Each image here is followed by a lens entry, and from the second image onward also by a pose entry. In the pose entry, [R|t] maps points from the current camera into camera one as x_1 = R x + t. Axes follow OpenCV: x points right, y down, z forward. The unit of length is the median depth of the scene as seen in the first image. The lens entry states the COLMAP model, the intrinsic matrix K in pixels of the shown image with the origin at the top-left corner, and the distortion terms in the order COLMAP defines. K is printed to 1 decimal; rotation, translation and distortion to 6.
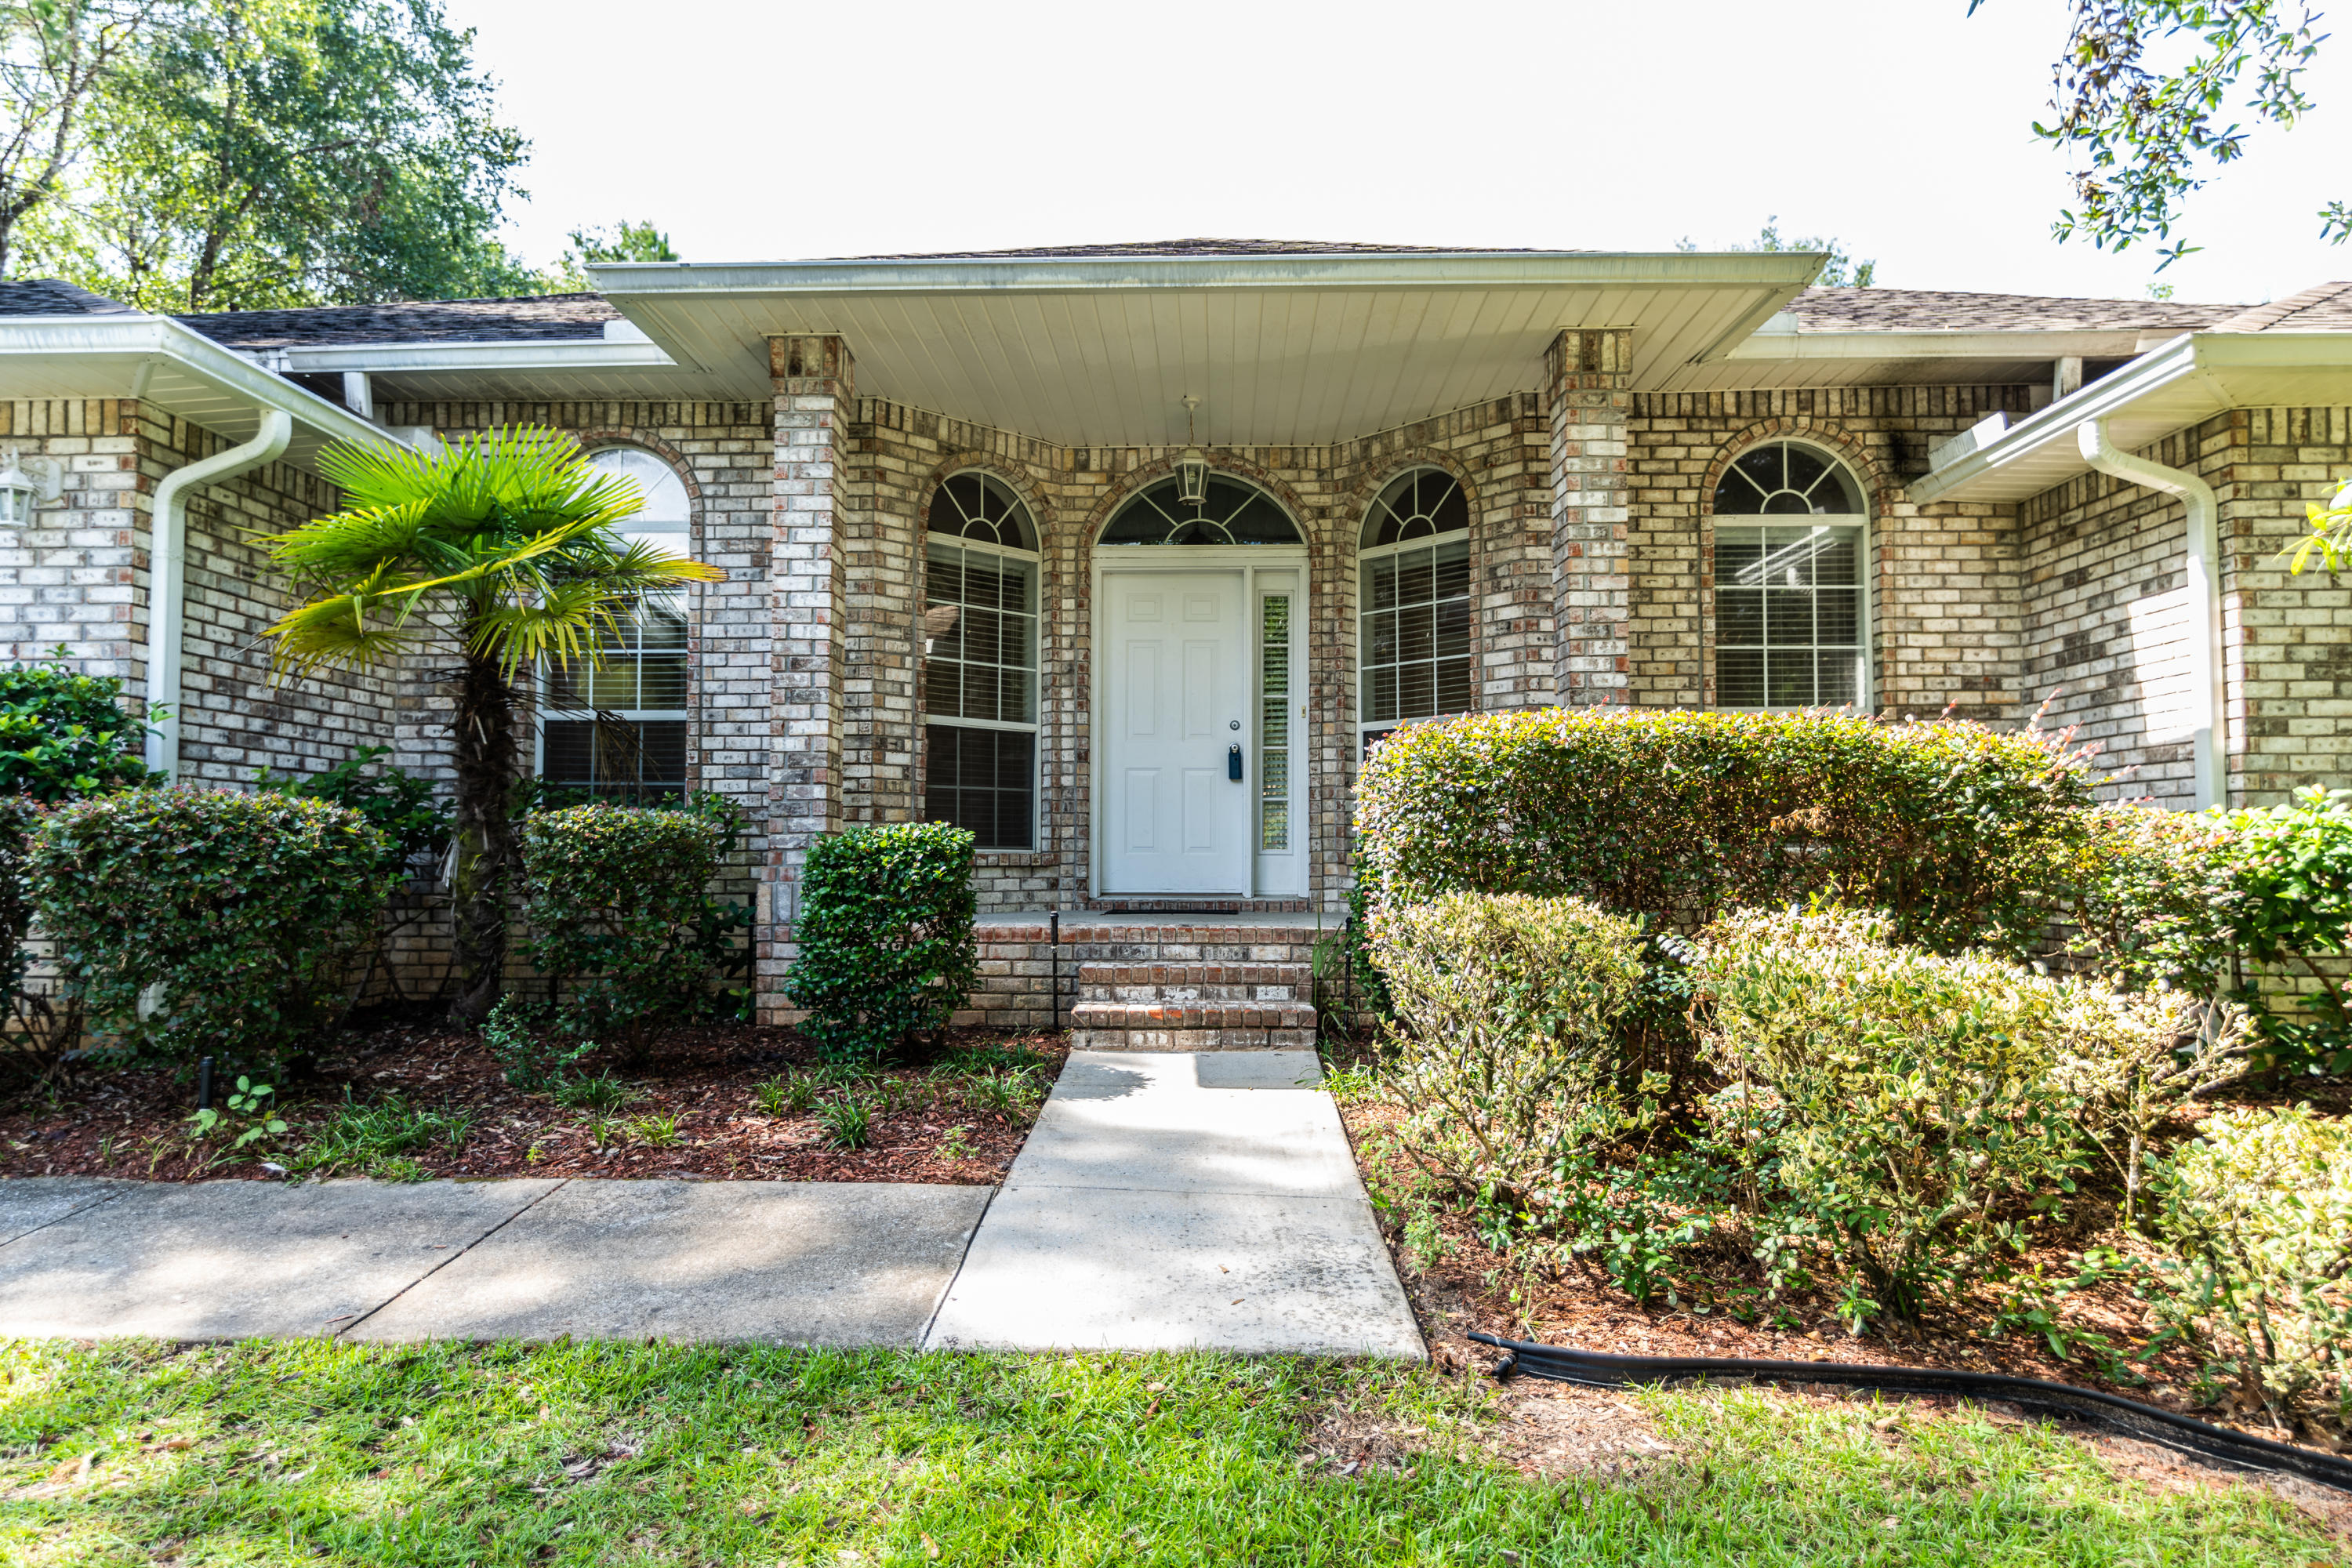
lens RADIAL K [[1125.7, 0, 1179.5], [0, 1125.7, 760.5], [0, 0, 1]] dist [-0.001312, -0.000010]
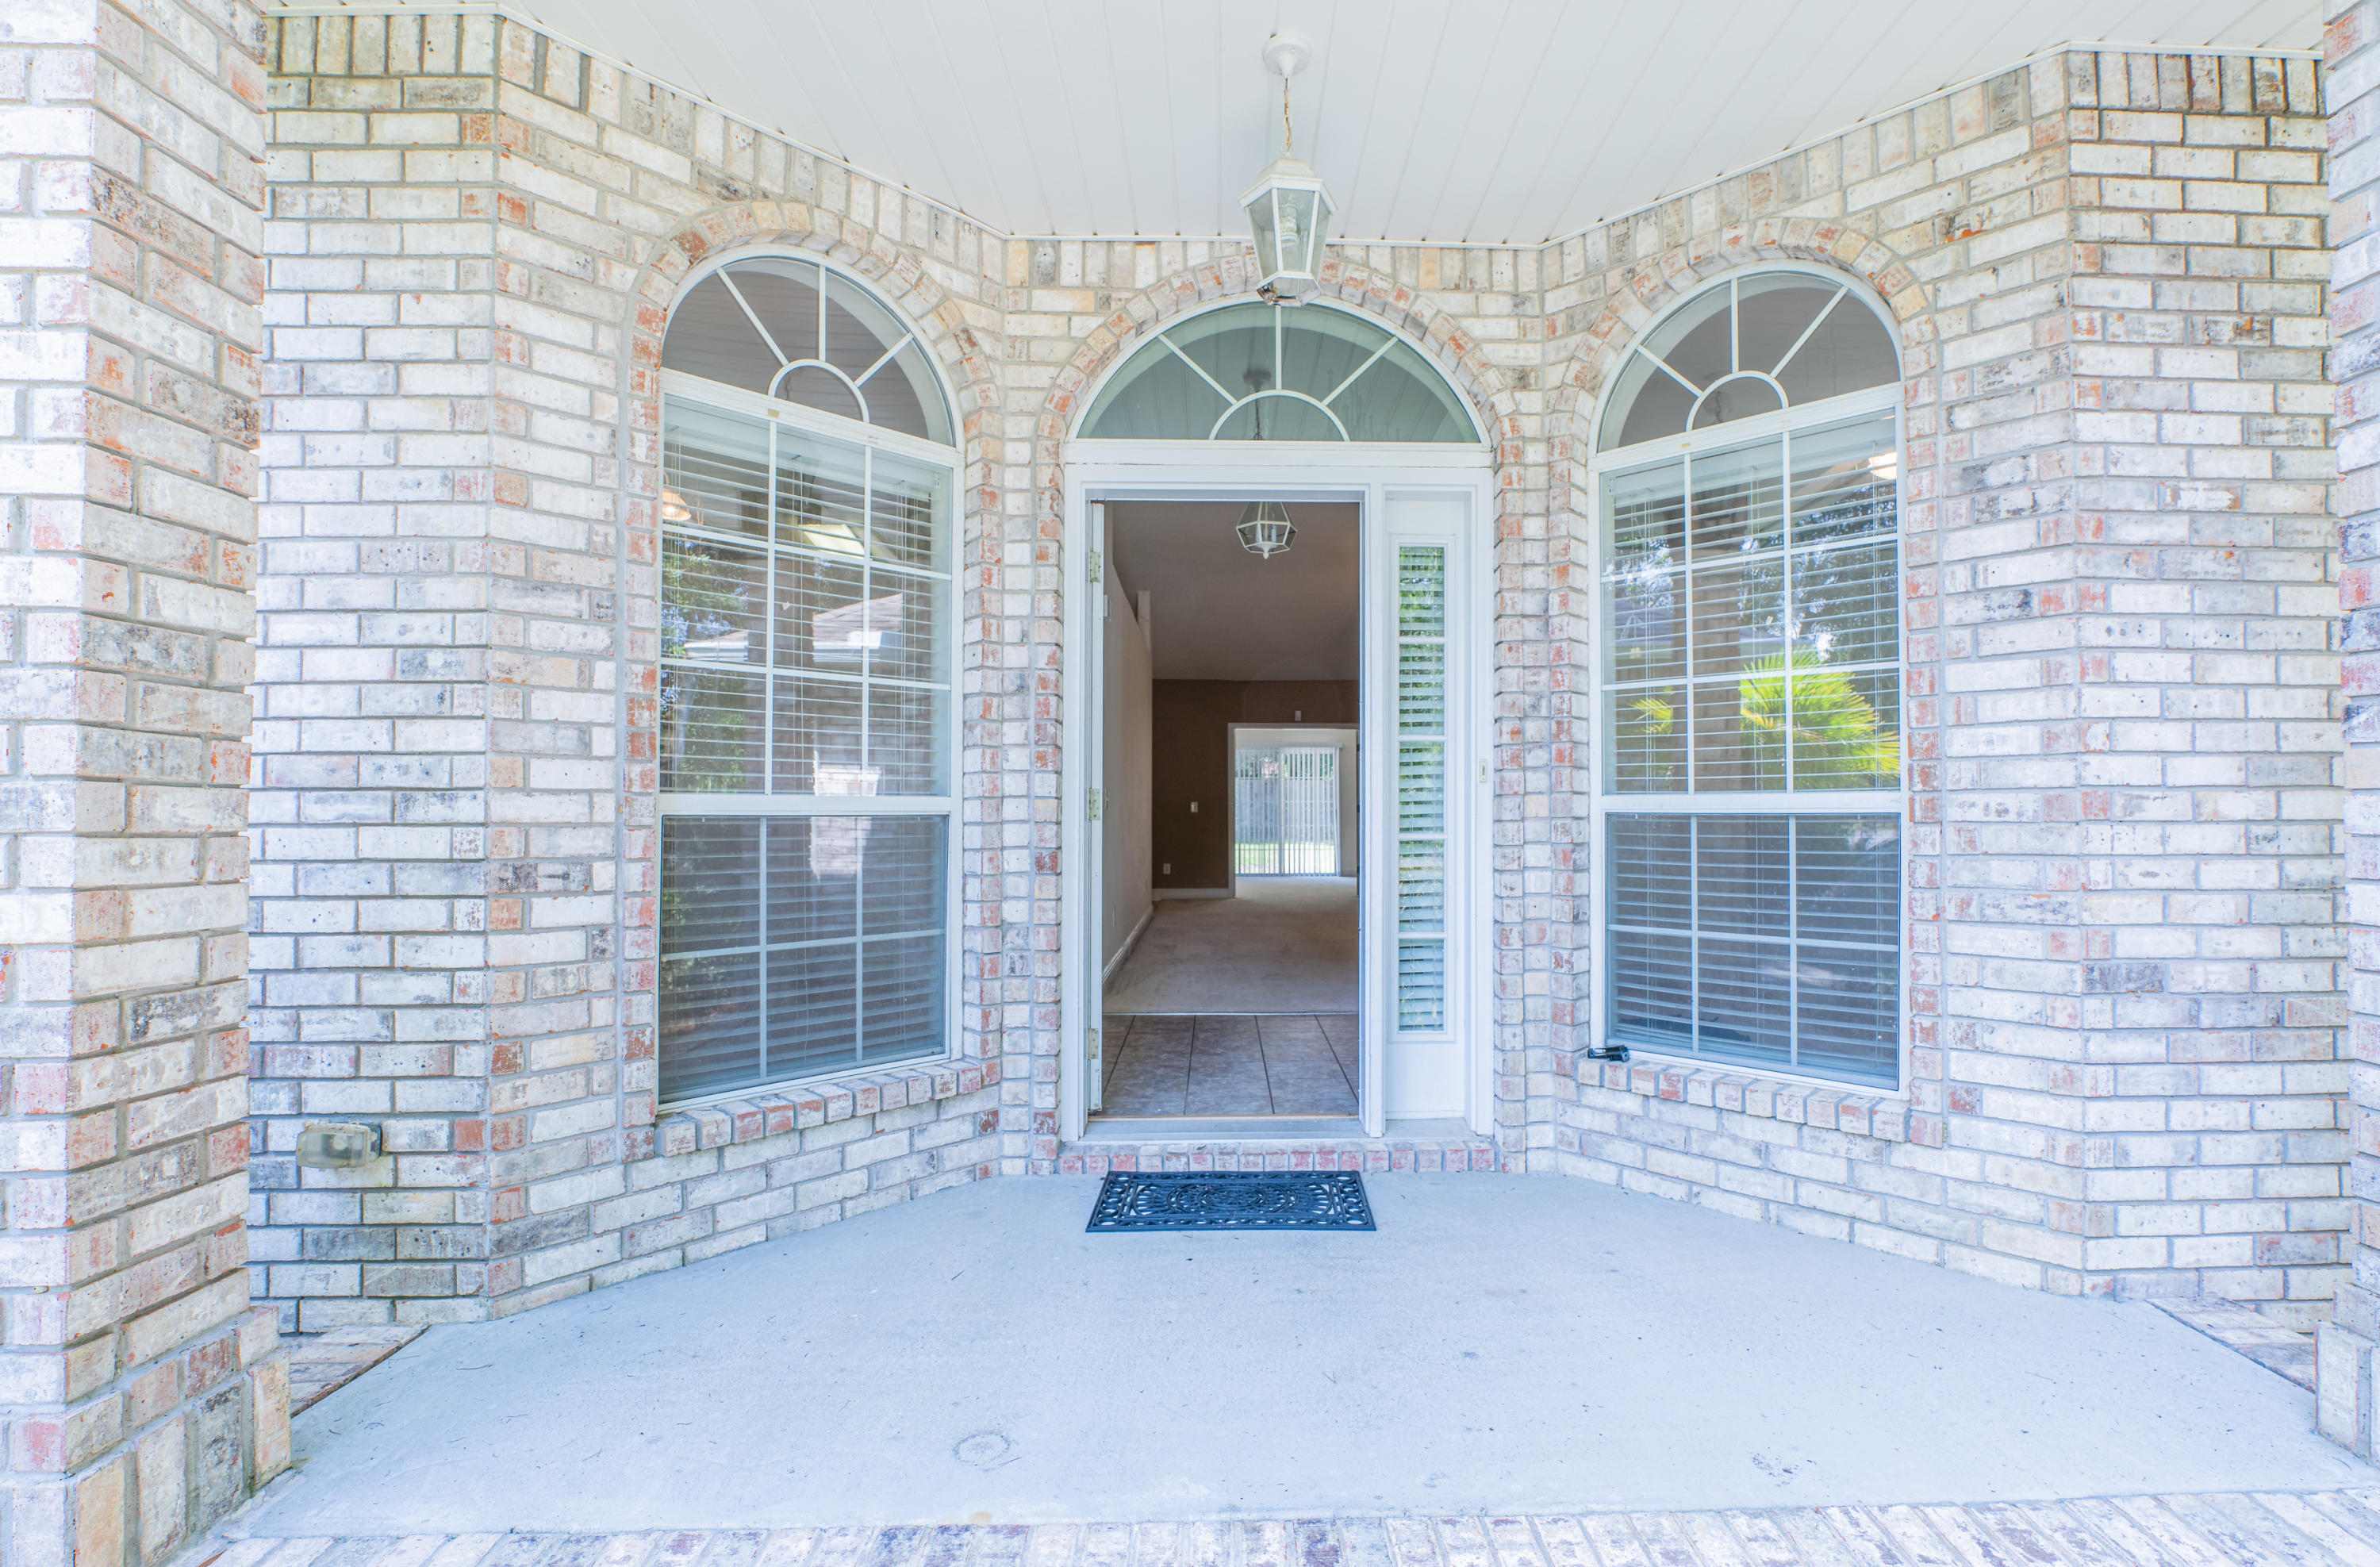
lens RADIAL K [[1063.2, 0, 1258.7], [0, 1063.2, 791.2], [0, 0, 1]] dist [-0.012650, 0.000488]
pose [[0.998290, -0.000442, 0.058456, -0.021620], [-0.001847, 0.999234, 0.039095, -0.057326], [-0.058429, -0.039136, 0.997524, 0.568179]]
